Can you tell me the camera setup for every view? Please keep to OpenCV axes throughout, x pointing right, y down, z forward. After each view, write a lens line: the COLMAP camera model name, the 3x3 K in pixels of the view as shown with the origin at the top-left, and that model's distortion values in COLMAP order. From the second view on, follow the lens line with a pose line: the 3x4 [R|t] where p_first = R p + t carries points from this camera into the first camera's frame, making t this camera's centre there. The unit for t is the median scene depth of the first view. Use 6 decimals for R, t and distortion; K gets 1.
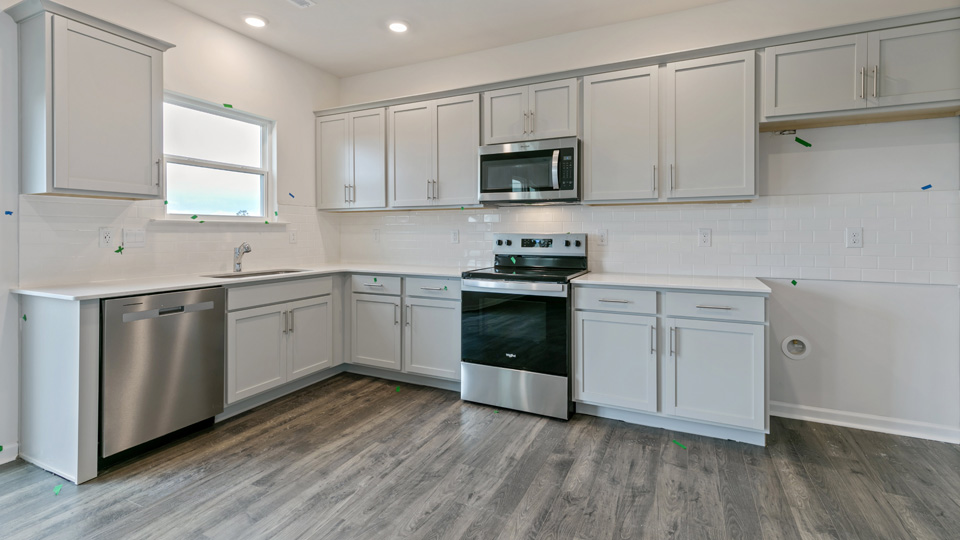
lens RADIAL K [[434.8, 0, 482.1], [0, 434.8, 234.1], [0, 0, 1]] dist [0.008372, -0.001682]
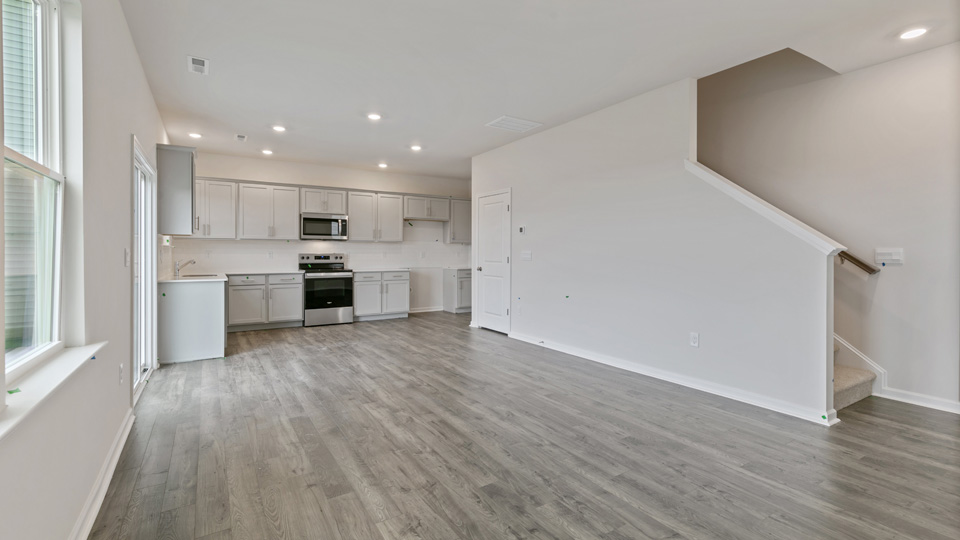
lens RADIAL K [[434.8, 0, 481.0], [0, 434.8, 253.1], [0, 0, 1]] dist [0.008372, -0.001682]
pose [[0.539596, 0.000161, 0.841924, -1.481118], [0.002826, 0.999994, -0.002003, 0.003919], [-0.841919, 0.003461, 0.539593, -1.013258]]
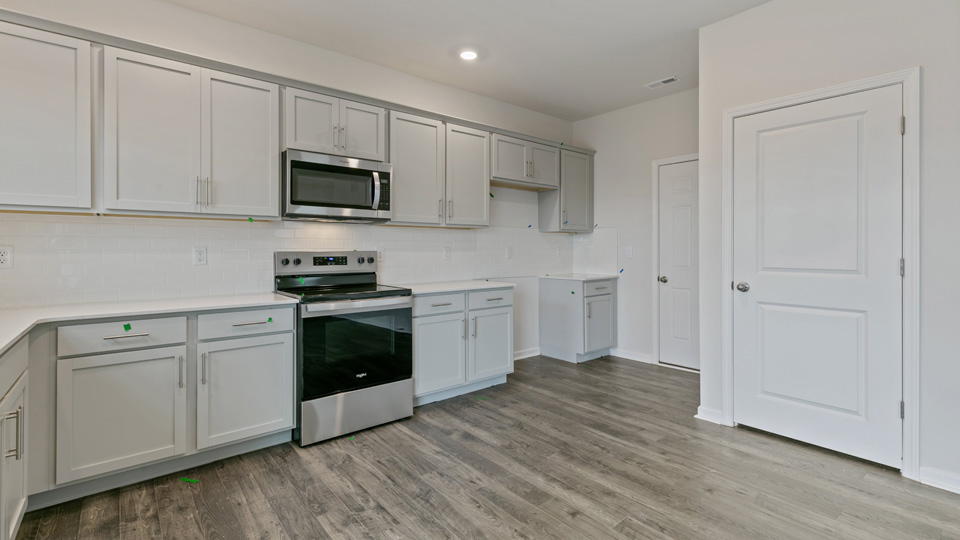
lens RADIAL K [[434.8, 0, 481.7], [0, 434.8, 247.1], [0, 0, 1]] dist [0.008372, -0.001682]
pose [[0.421206, 0.004587, 0.906954, -0.679085], [0.005841, 0.999953, -0.007770, -0.000904], [-0.906946, 0.008570, 0.421159, 0.321954]]
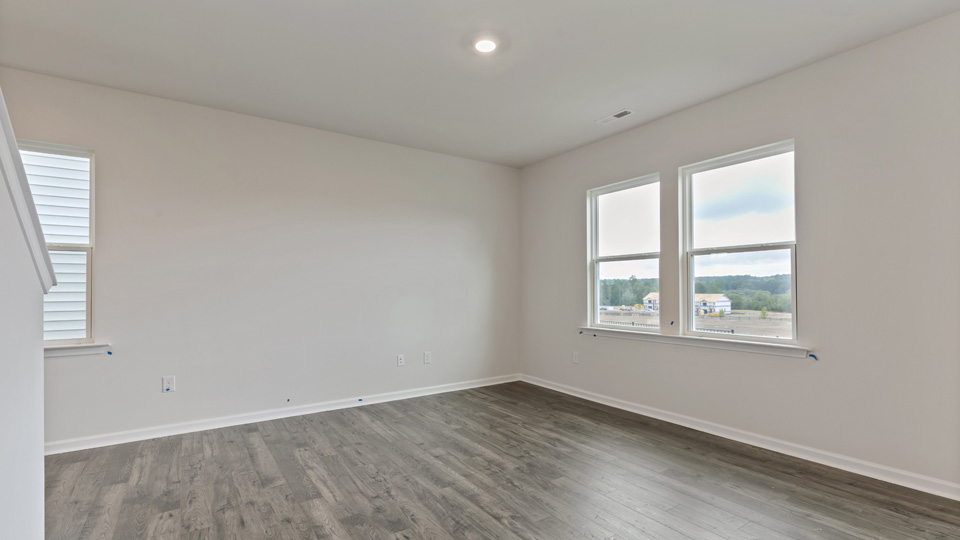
lens RADIAL K [[434.8, 0, 476.9], [0, 434.8, 283.6], [0, 0, 1]] dist [0.008372, -0.001682]
pose [[-0.517002, -0.009522, -0.855931, 0.008104], [0.000964, 0.999931, -0.011706, 0.001218], [0.855984, -0.006877, -0.516957, -0.299243]]
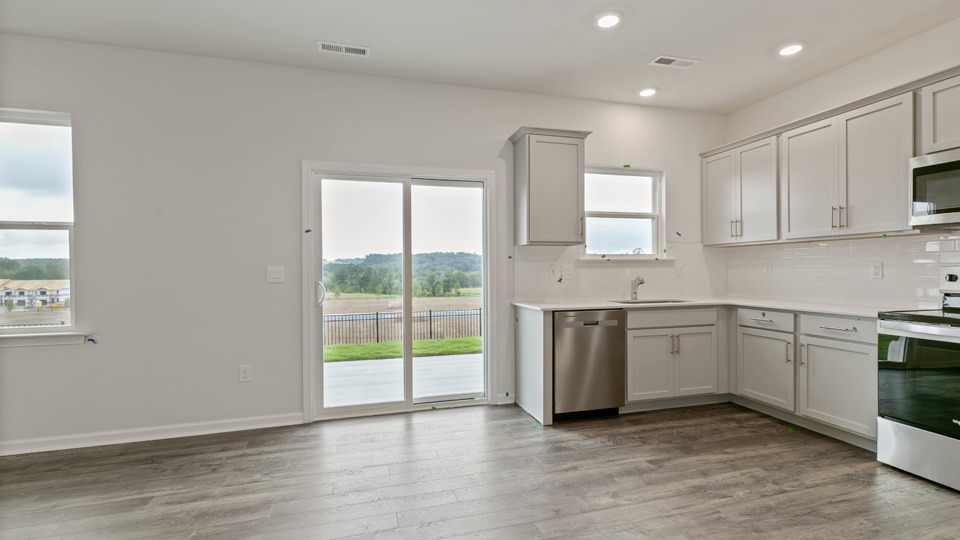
lens RADIAL K [[434.8, 0, 480.7], [0, 434.8, 273.2], [0, 0, 1]] dist [0.008372, -0.001682]
pose [[0.660811, 0.000368, -0.750552, 0.082429], [0.005321, 0.999972, 0.005176, 0.003356], [0.750533, -0.007414, 0.660791, -0.149550]]
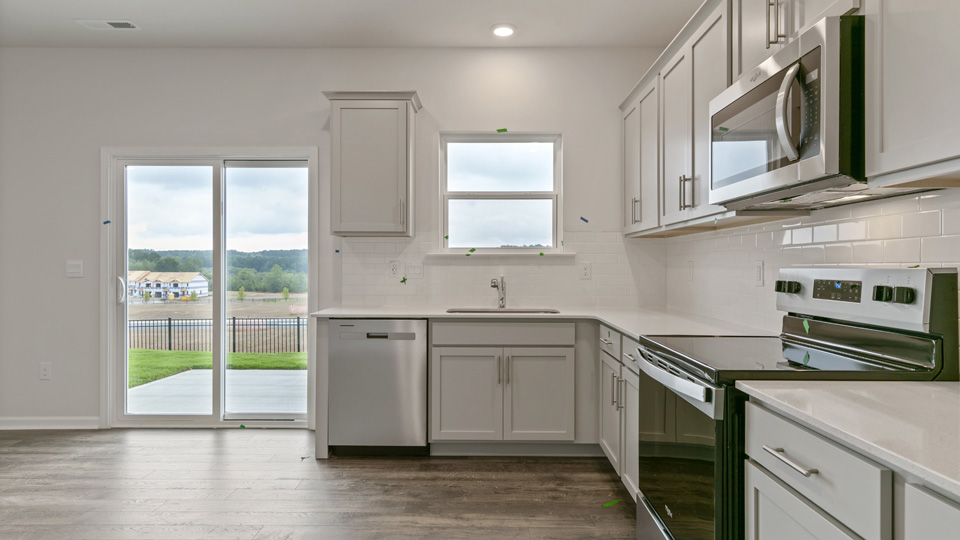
lens RADIAL K [[549.0, 0, 482.6], [0, 549.0, 269.1], [0, 0, 1]] dist [0.006313, -0.002262]
pose [[0.422657, 0.005594, -0.906272, 0.520001], [-0.006072, 0.999976, 0.003340, 0.000061], [0.906269, 0.004091, 0.422681, 0.514194]]
